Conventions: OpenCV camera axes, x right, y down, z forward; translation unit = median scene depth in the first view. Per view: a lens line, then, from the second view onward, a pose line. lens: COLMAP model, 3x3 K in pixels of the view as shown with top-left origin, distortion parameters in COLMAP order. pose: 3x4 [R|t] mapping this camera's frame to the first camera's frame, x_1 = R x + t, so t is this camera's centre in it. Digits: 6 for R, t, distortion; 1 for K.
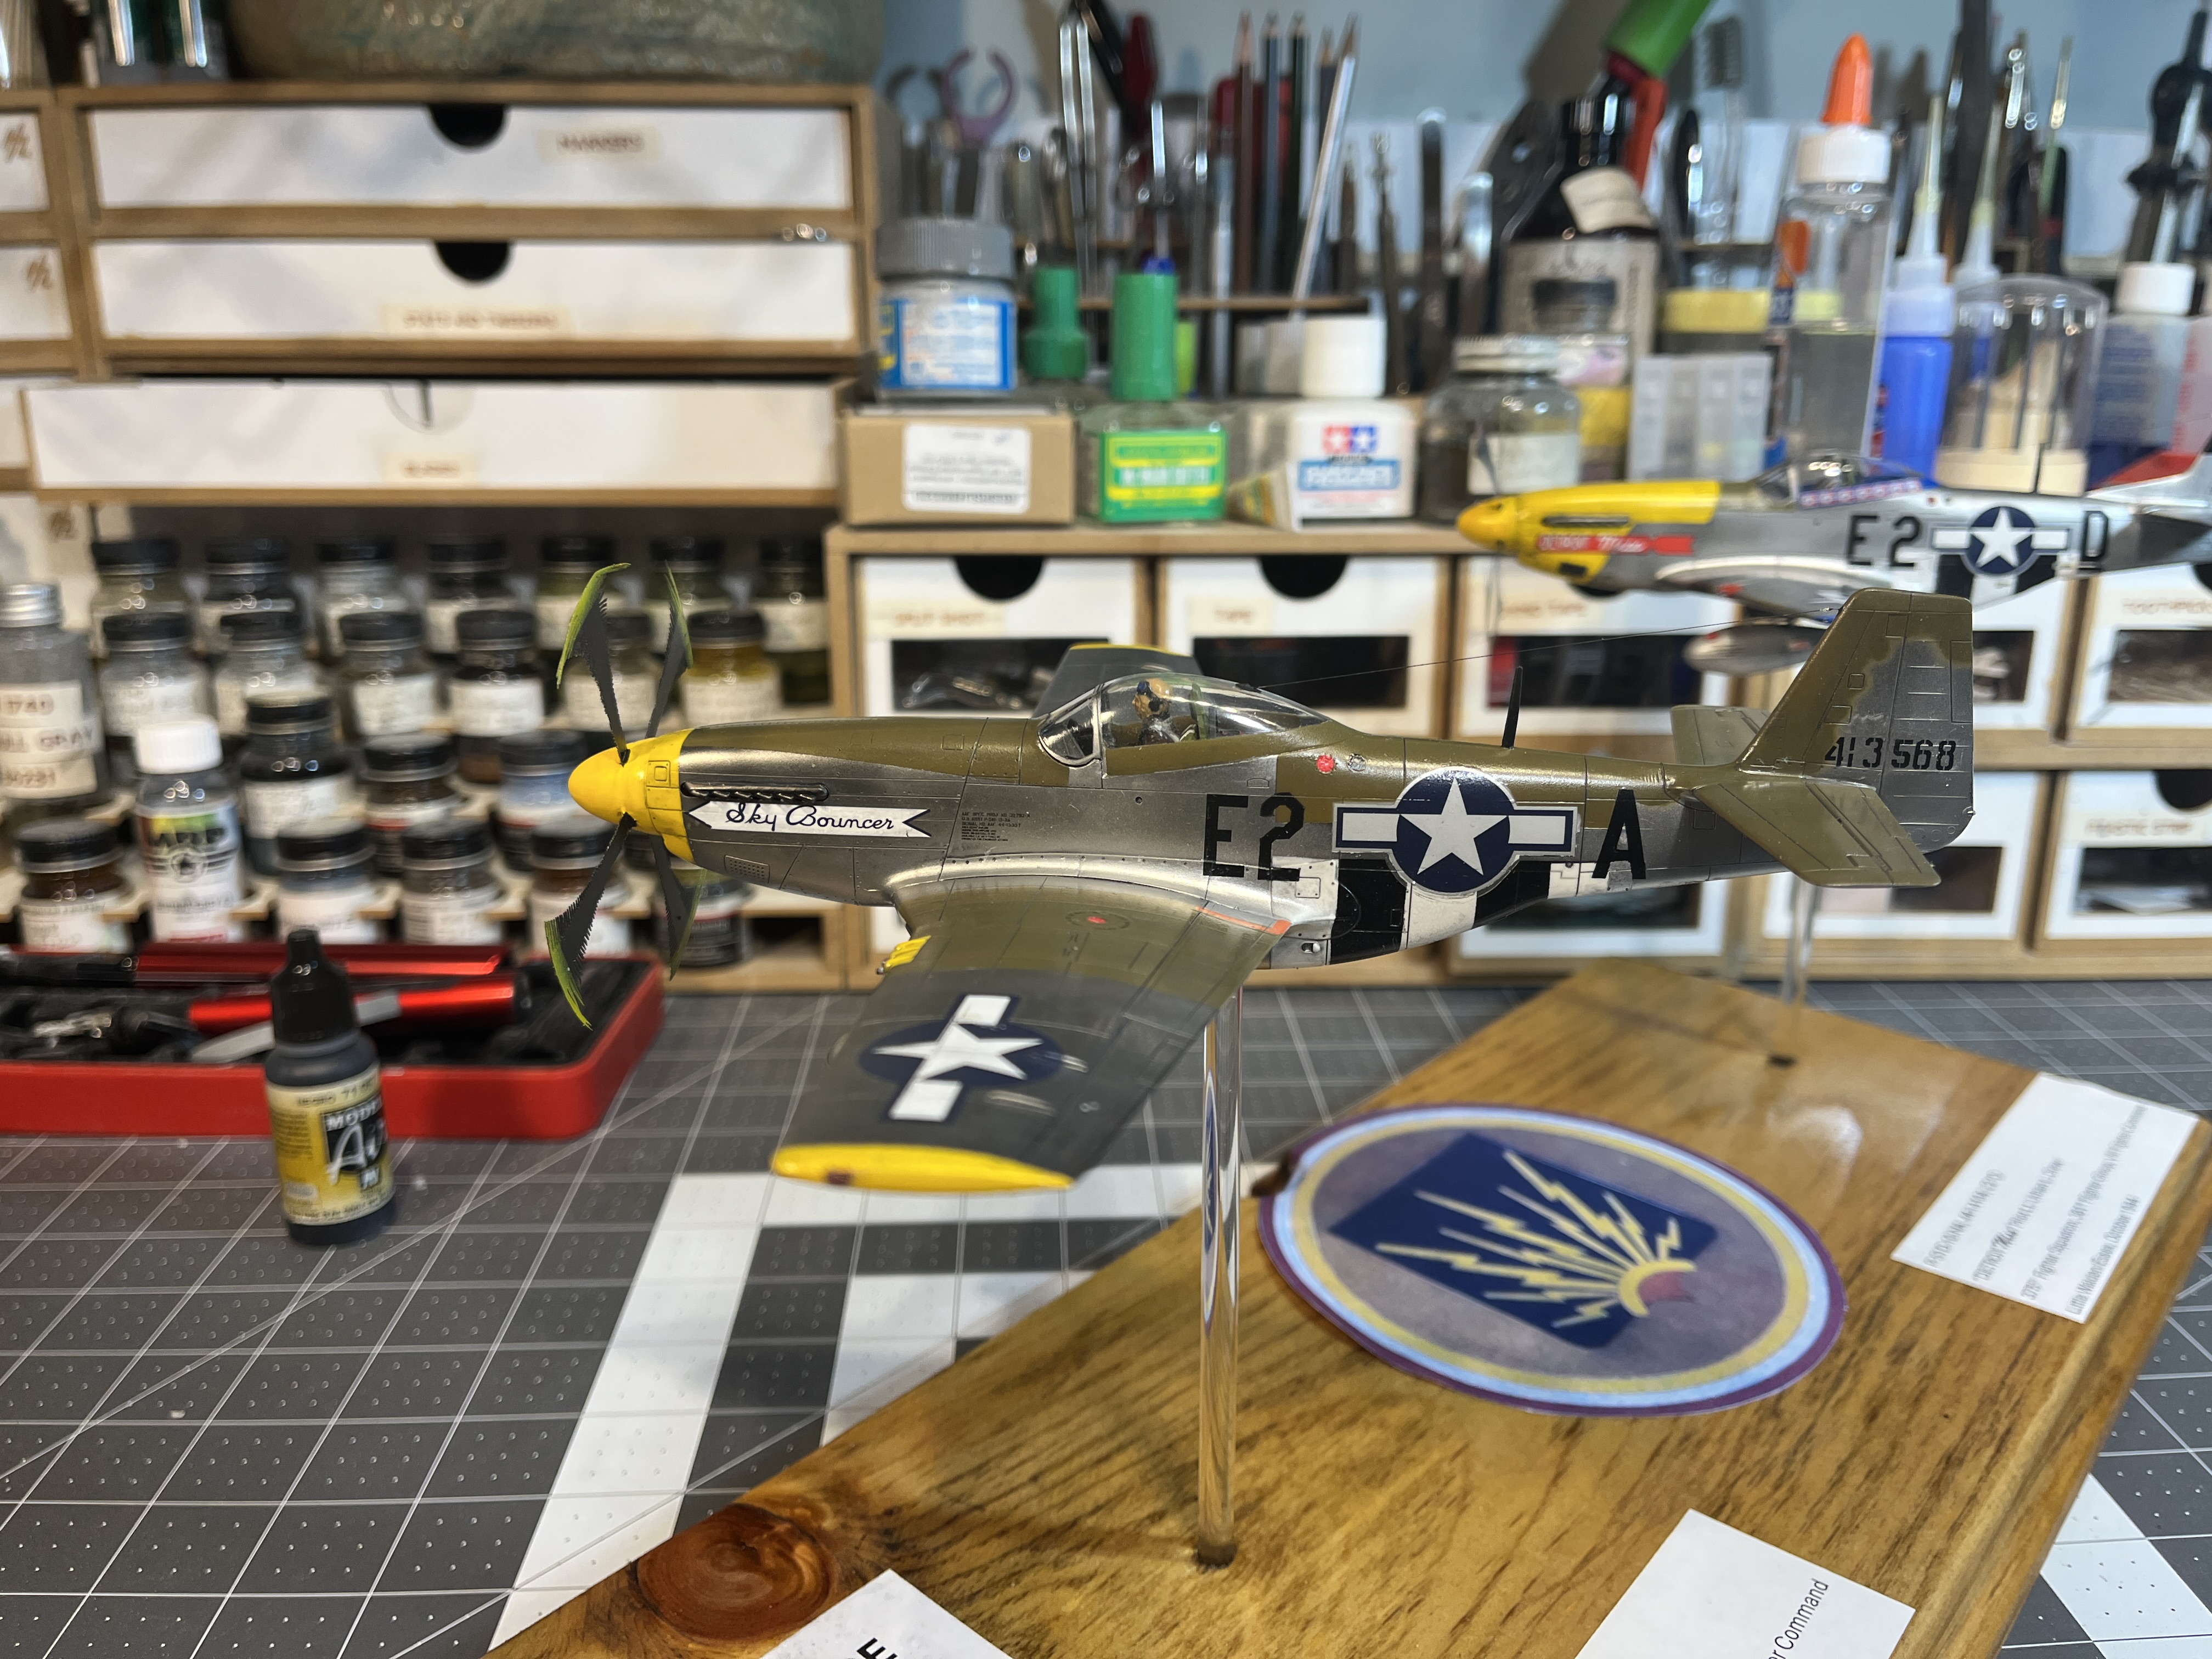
lens RADIAL K [[1763.0, 0, 1110.5], [0, 1763.0, 829.8], [0, 0, 1]] dist [0.037624, -0.065312]
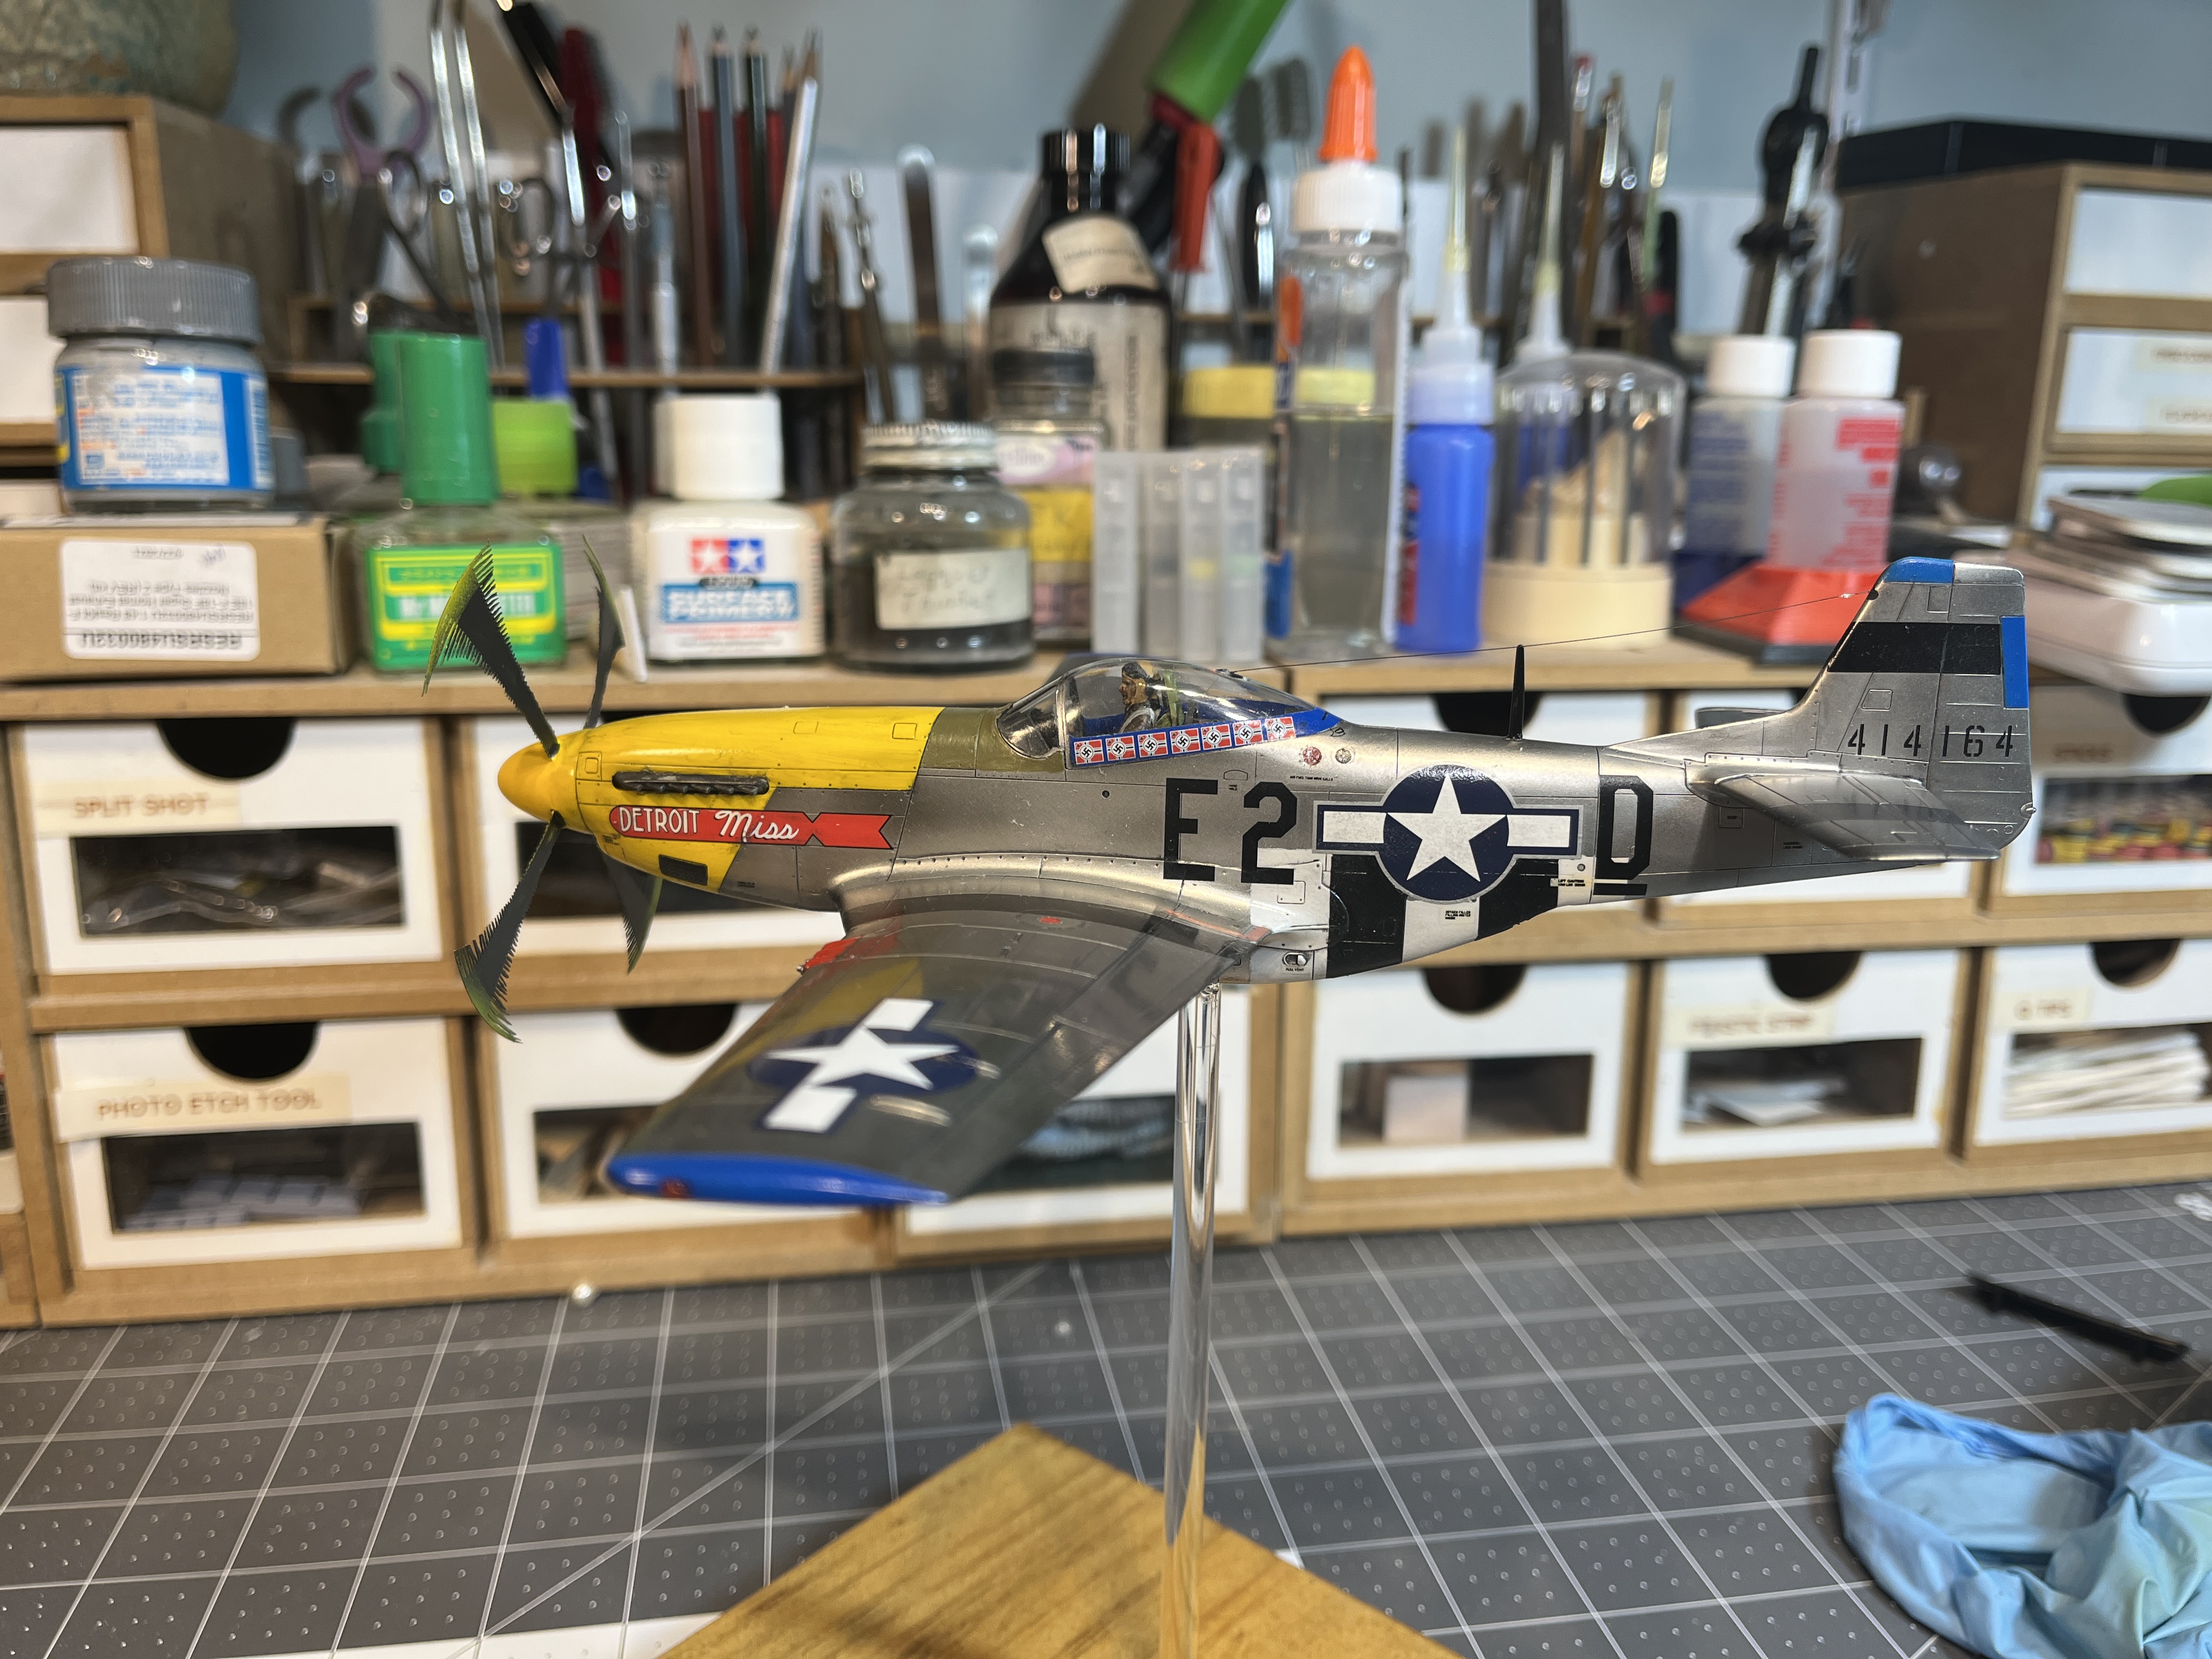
lens RADIAL K [[1763.0, 0, 1117.2], [0, 1763.0, 815.7], [0, 0, 1]] dist [0.037624, -0.065312]
pose [[0.991971, -0.023476, 0.124269, 0.198749], [0.029690, 0.998387, -0.048389, -0.067421], [-0.122932, 0.051690, 0.991068, 0.234225]]
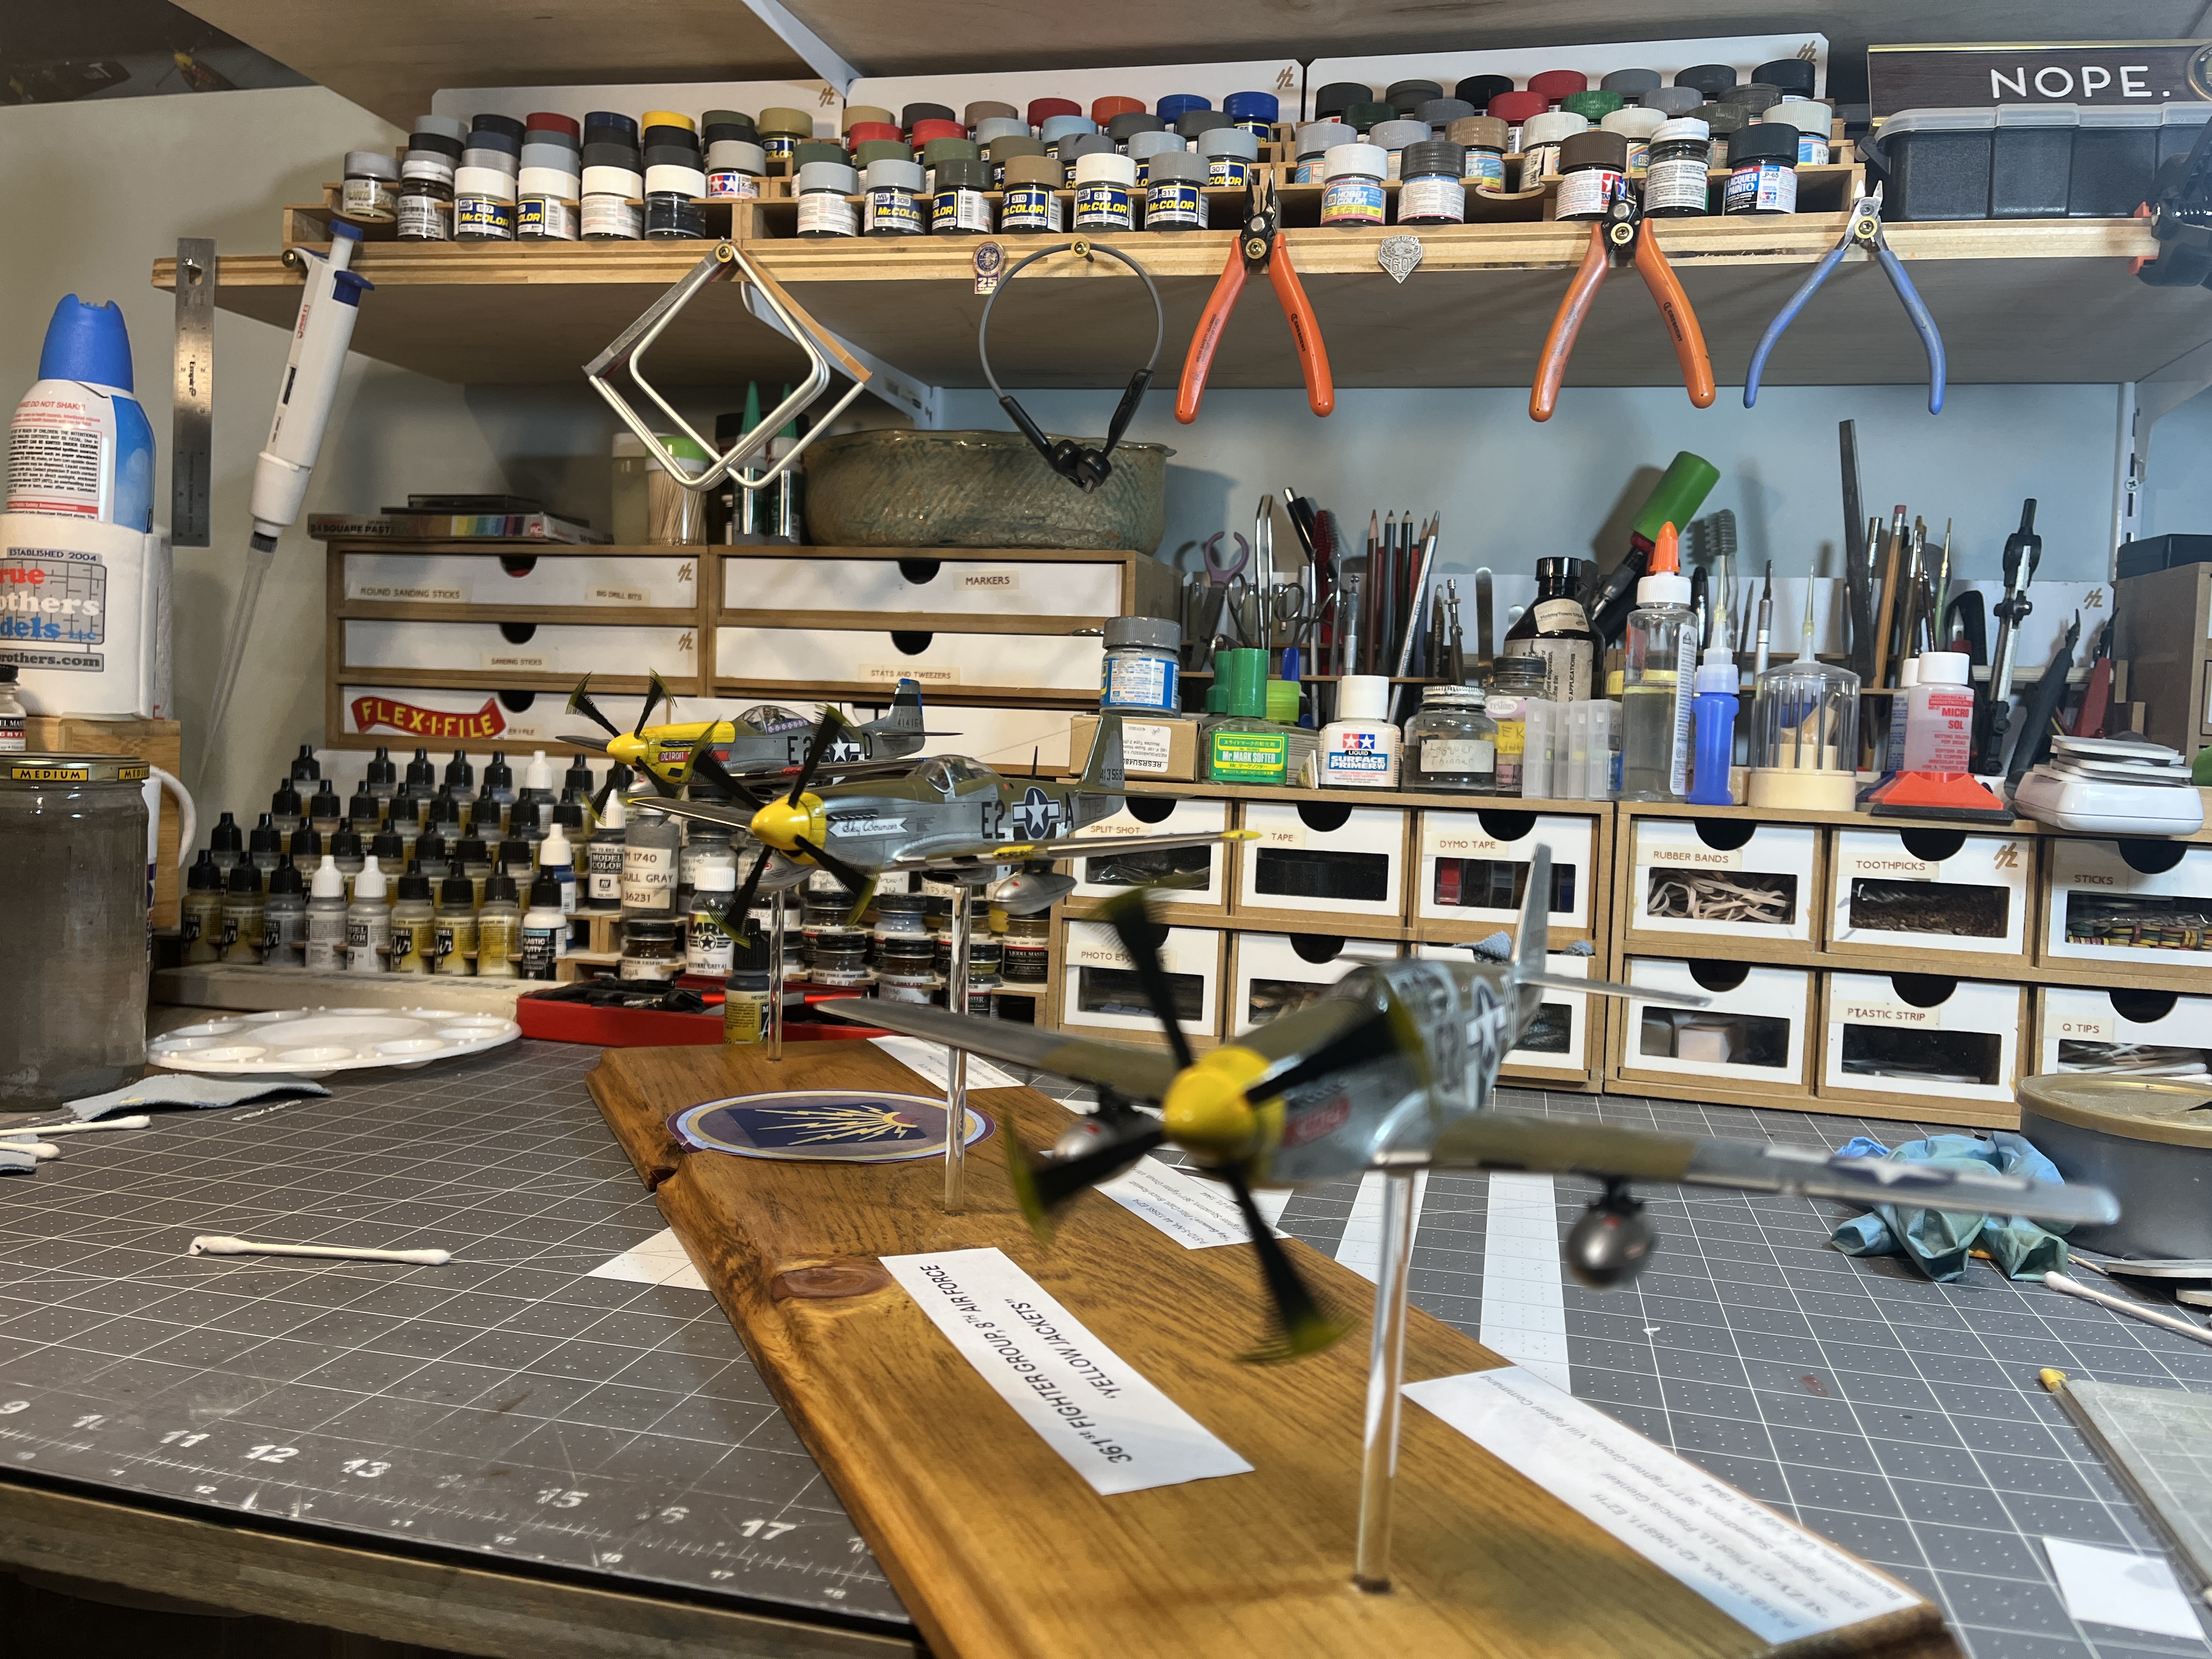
lens RADIAL K [[1731.1, 0, 1105.5], [0, 1731.1, 826.6], [0, 0, 1]] dist [0.038662, -0.025866]
pose [[0.960399, 0.047354, -0.274573, 0.354846], [-0.113080, 0.966888, -0.228780, 0.262994], [0.254648, 0.250769, 0.933954, -0.591446]]
